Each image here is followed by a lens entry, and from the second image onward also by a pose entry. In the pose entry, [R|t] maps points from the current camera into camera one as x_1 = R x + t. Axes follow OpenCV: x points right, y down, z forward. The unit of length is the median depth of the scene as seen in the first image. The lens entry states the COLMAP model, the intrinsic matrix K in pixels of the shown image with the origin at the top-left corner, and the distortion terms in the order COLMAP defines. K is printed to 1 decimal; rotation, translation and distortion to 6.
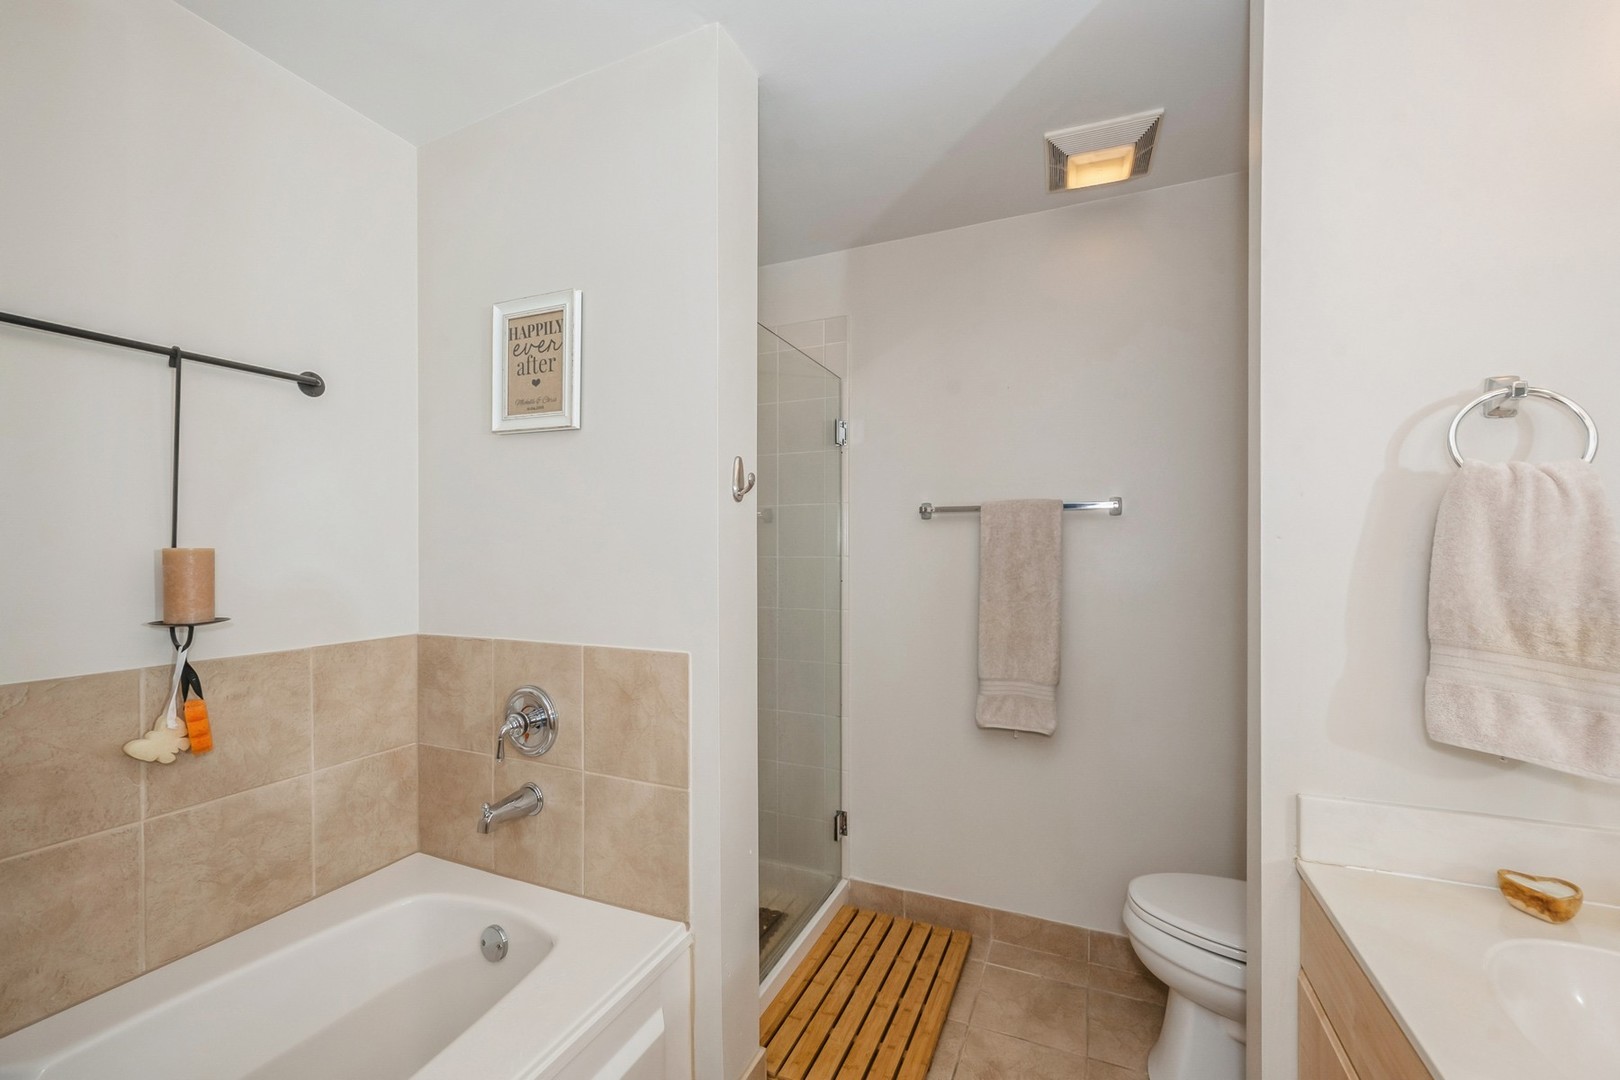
lens RADIAL K [[648.5, 0, 814.8], [0, 648.5, 573.3], [0, 0, 1]] dist [0.001328, 0.001134]
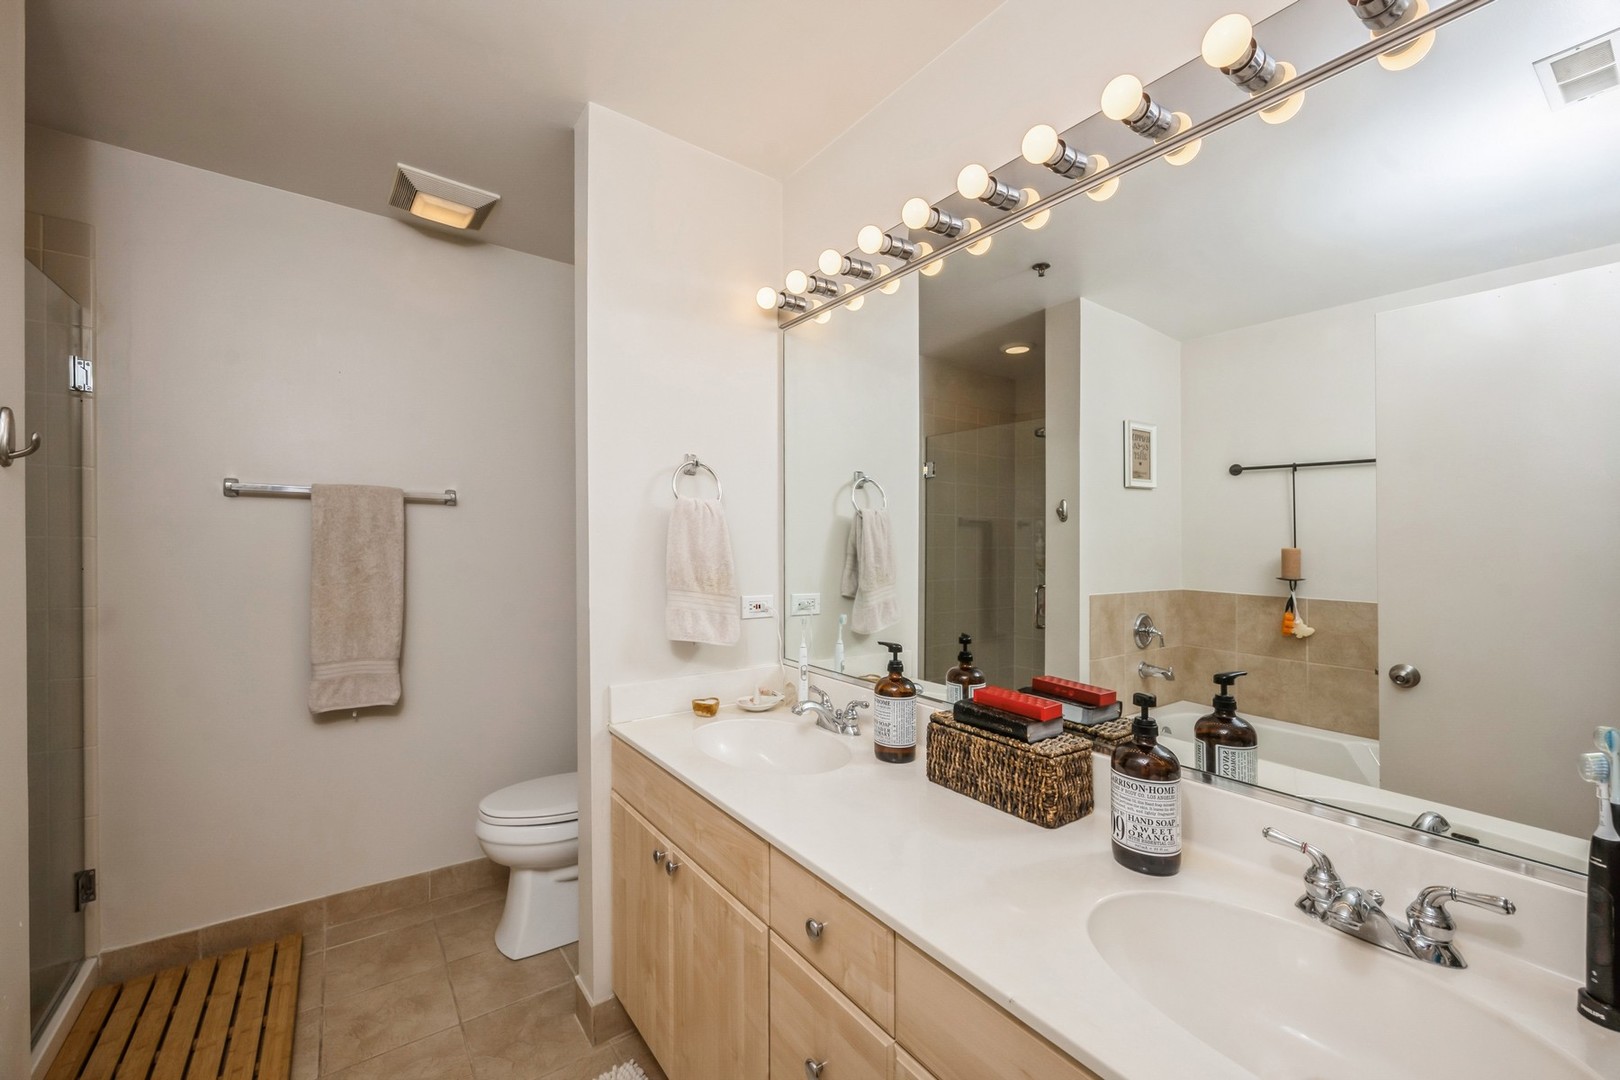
lens RADIAL K [[648.5, 0, 808.9], [0, 648.5, 545.9], [0, 0, 1]] dist [0.001328, 0.001134]
pose [[0.503867, 0.001269, 0.863780, -0.223213], [0.010337, 0.999918, -0.007499, -0.001112], [-0.863719, 0.012707, 0.503813, -0.146665]]
